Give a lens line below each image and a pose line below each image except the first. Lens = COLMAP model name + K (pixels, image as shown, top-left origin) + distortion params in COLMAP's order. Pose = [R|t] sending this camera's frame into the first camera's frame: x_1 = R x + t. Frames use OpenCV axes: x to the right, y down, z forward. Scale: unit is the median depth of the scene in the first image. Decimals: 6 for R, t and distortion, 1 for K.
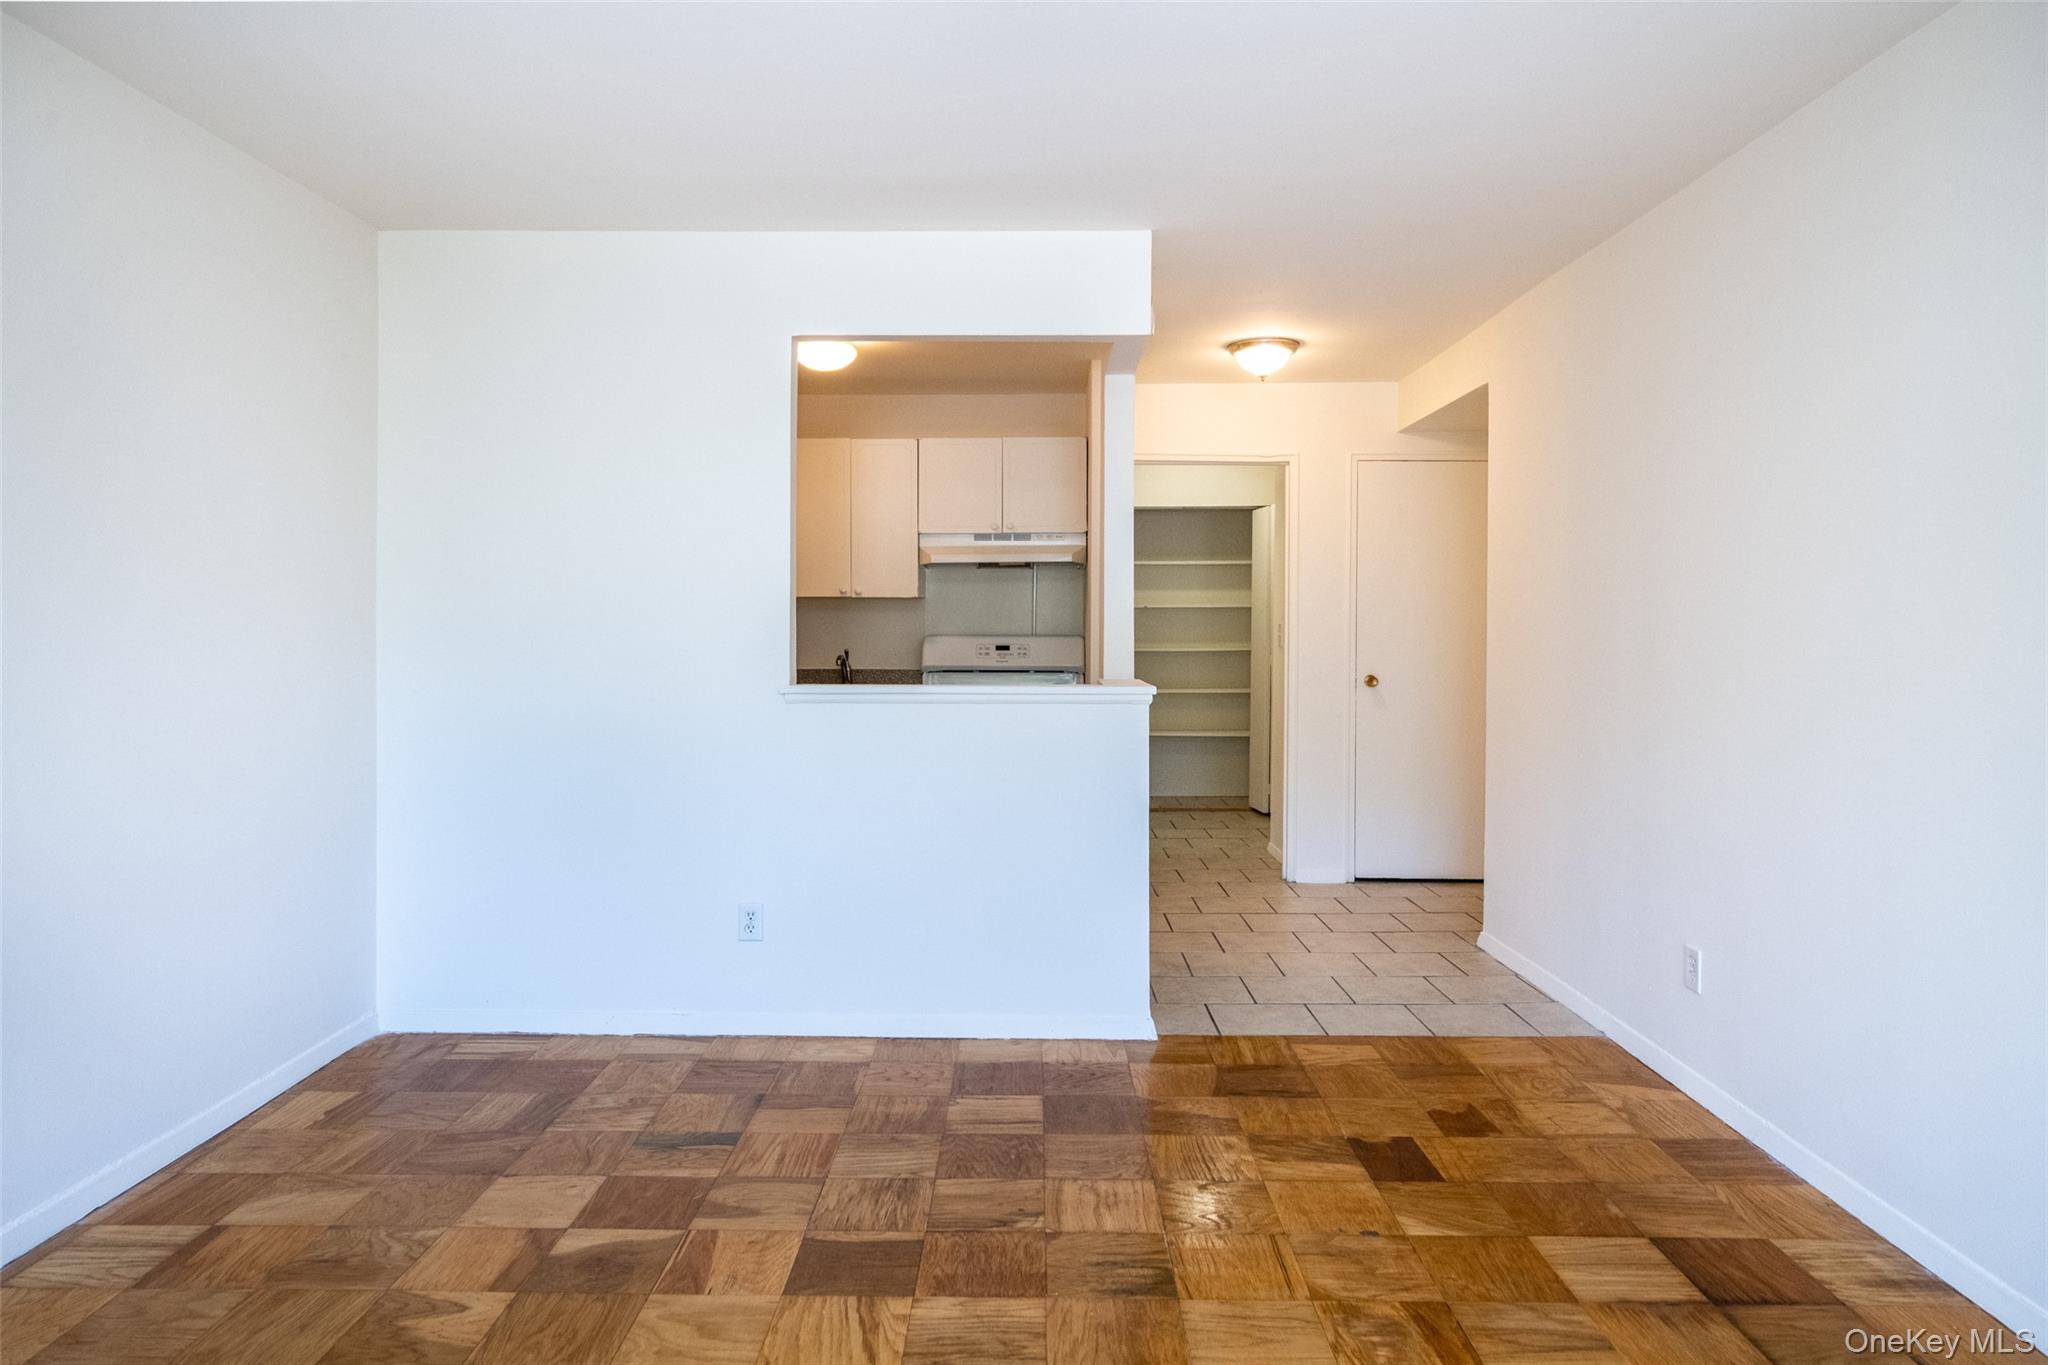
lens RADIAL K [[1123.9, 0, 1026.2], [0, 1123.9, 604.9], [0, 0, 1]] dist [0.002451, 0.000188]
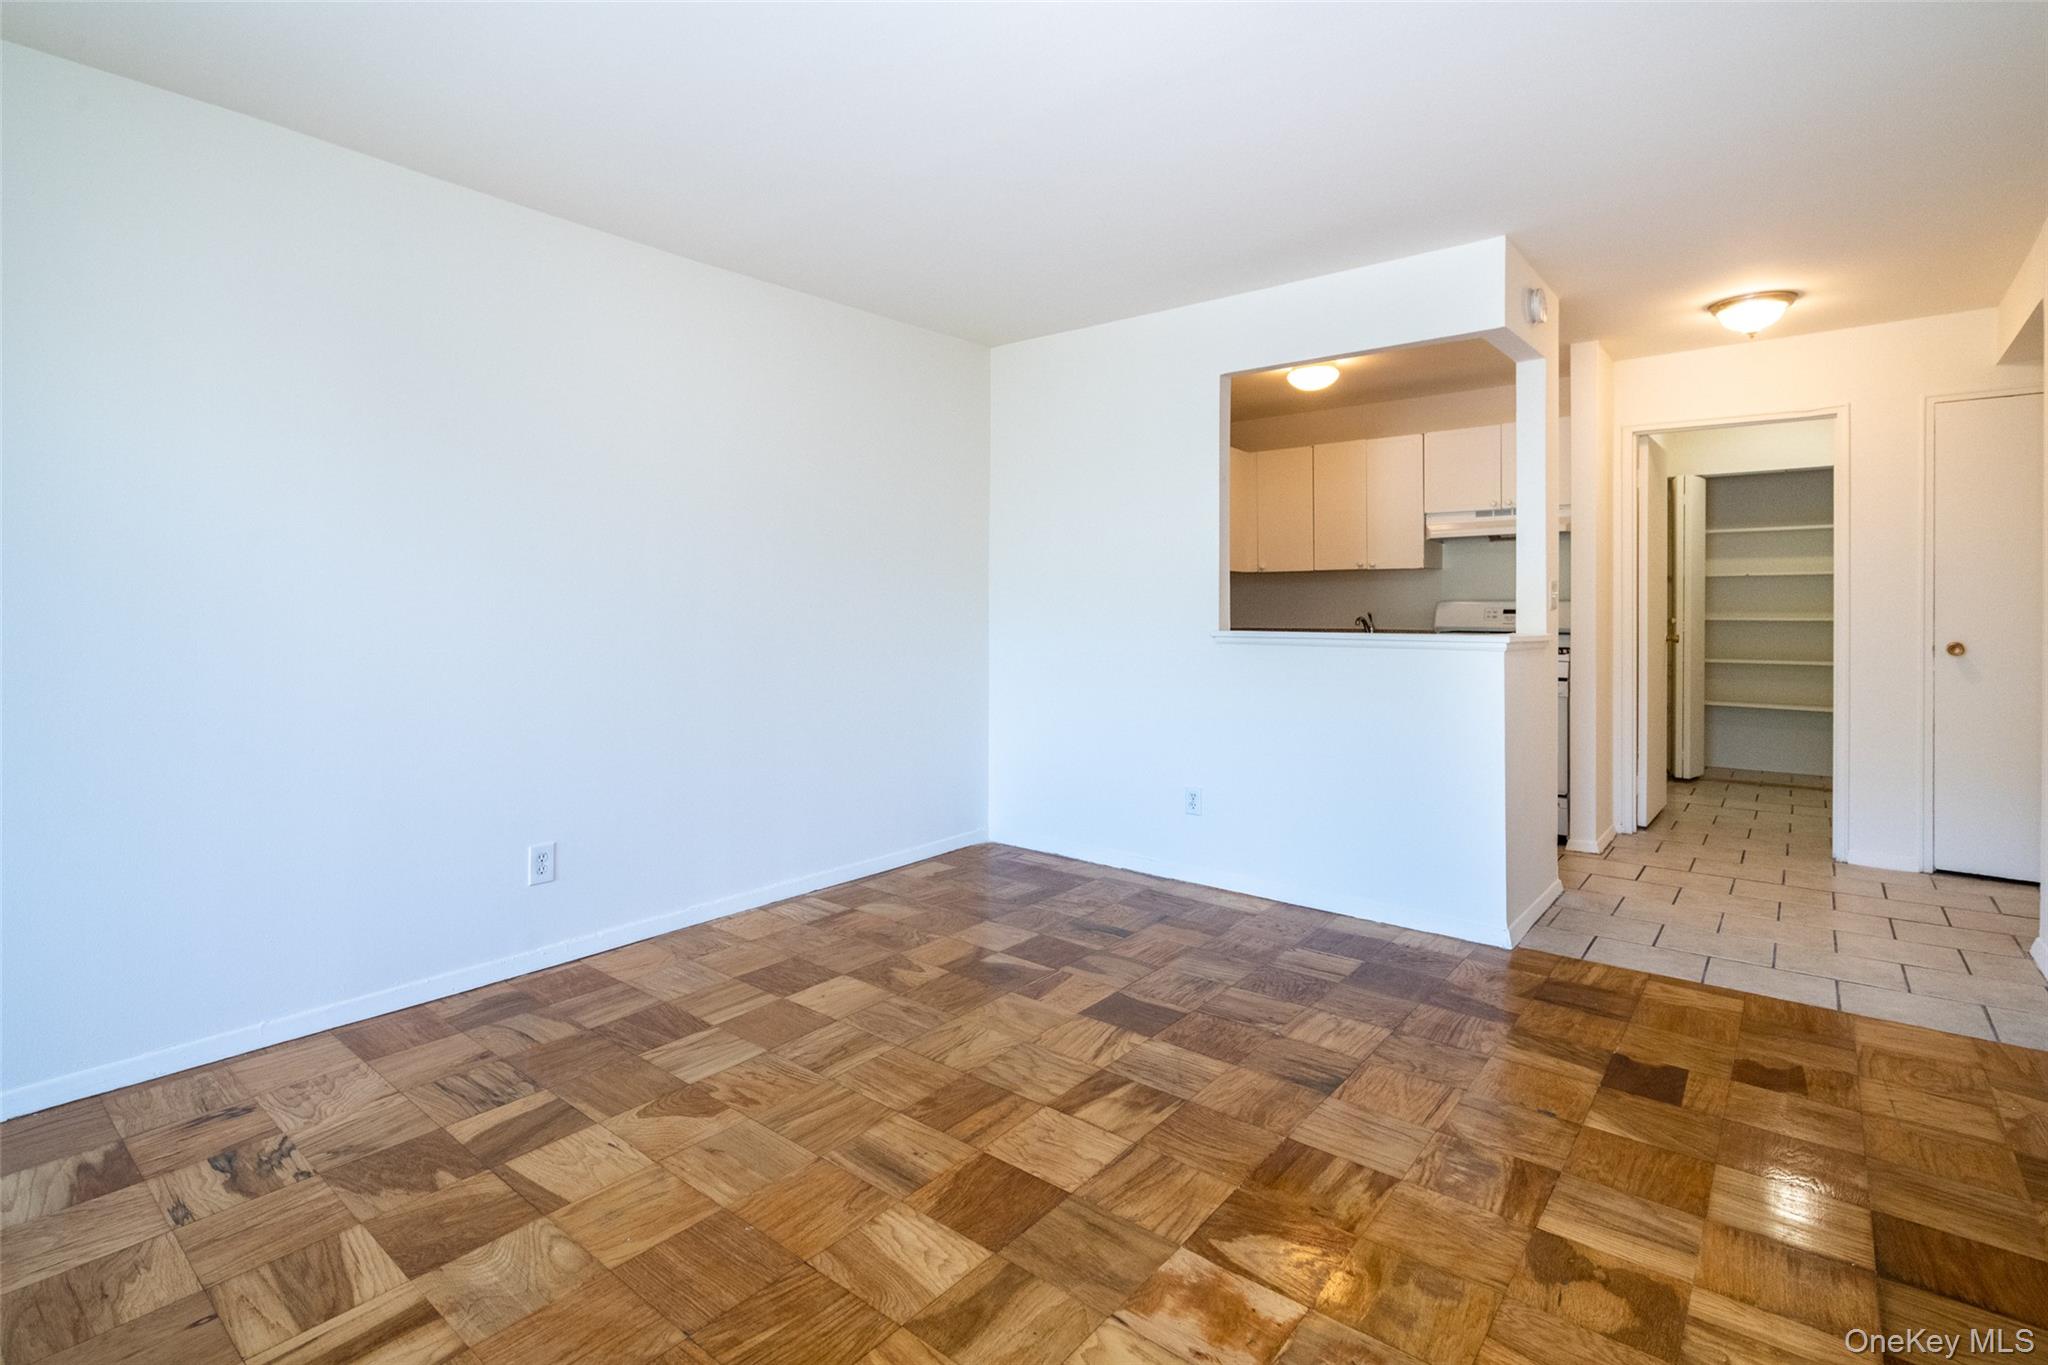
lens RADIAL K [[963.0, 0, 1101.0], [0, 963.0, 597.0], [0, 0, 1]] dist [0.001306, -0.001173]
pose [[0.808682, -0.006868, -0.588205, 0.348140], [0.011169, 0.999931, 0.003681, 0.024524], [0.588139, -0.009546, 0.808703, -0.021694]]
